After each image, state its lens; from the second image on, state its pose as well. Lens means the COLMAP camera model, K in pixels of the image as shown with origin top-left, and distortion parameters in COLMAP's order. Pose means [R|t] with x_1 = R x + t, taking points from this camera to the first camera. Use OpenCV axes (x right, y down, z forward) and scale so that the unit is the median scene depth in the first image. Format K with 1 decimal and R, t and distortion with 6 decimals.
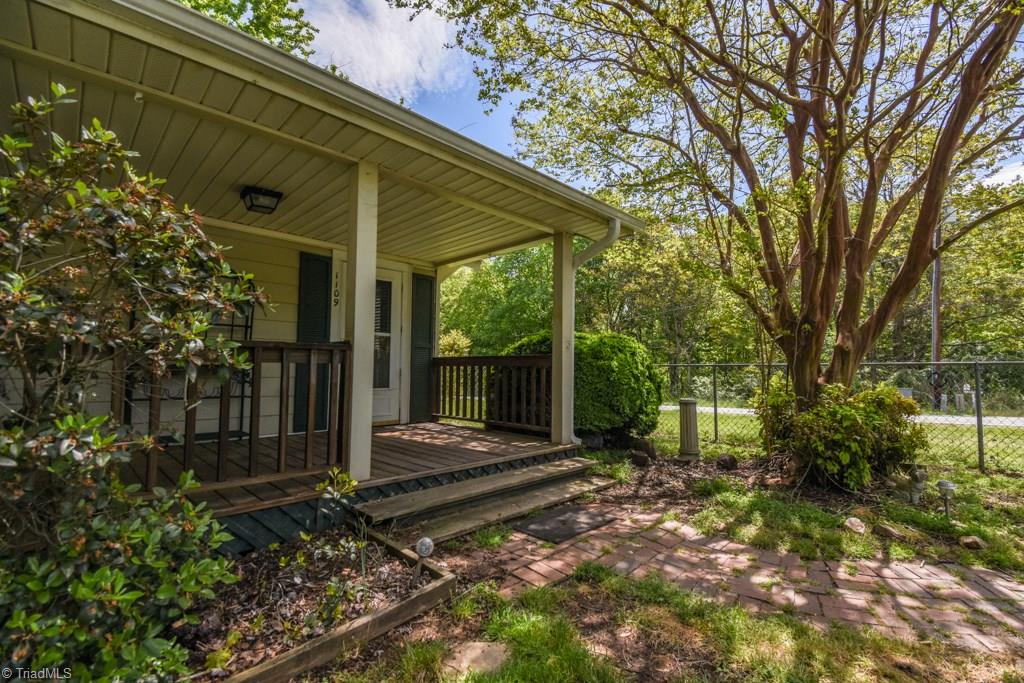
lens RADIAL K [[425.9, 0, 509.2], [0, 425.9, 352.7], [0, 0, 1]] dist [0.000037, -0.000061]
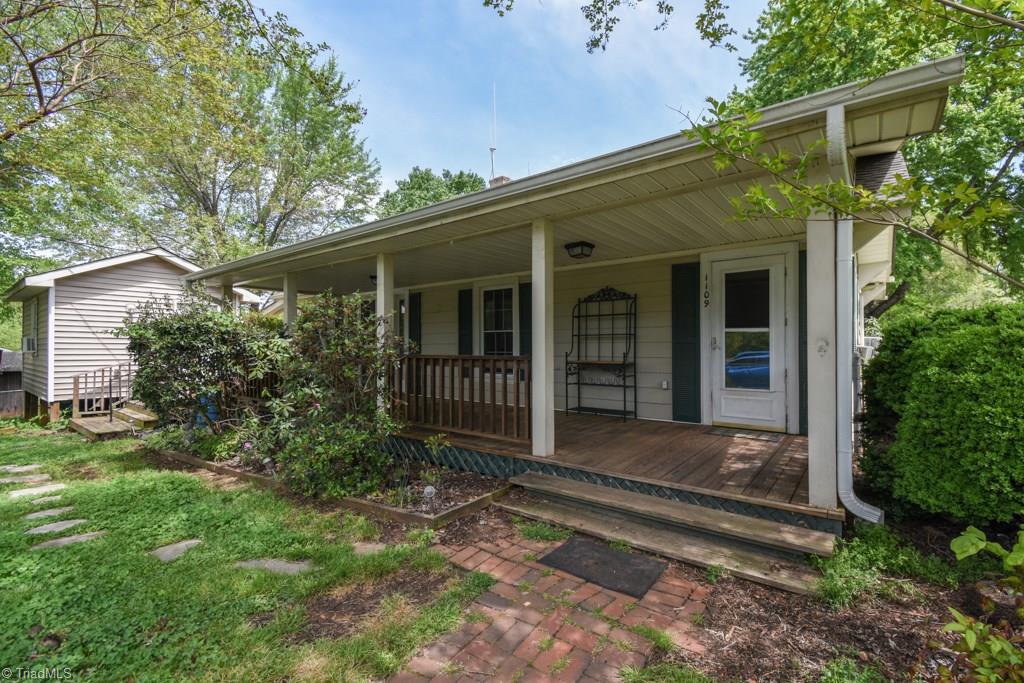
lens RADIAL K [[454.2, 0, 537.2], [0, 454.2, 342.6], [0, 0, 1]] dist [0.023311, -0.025158]
pose [[0.103626, -0.035202, -0.993993, 0.694572], [0.027528, 0.999092, -0.032513, 0.003133], [0.994235, -0.023993, 0.104501, 0.500523]]
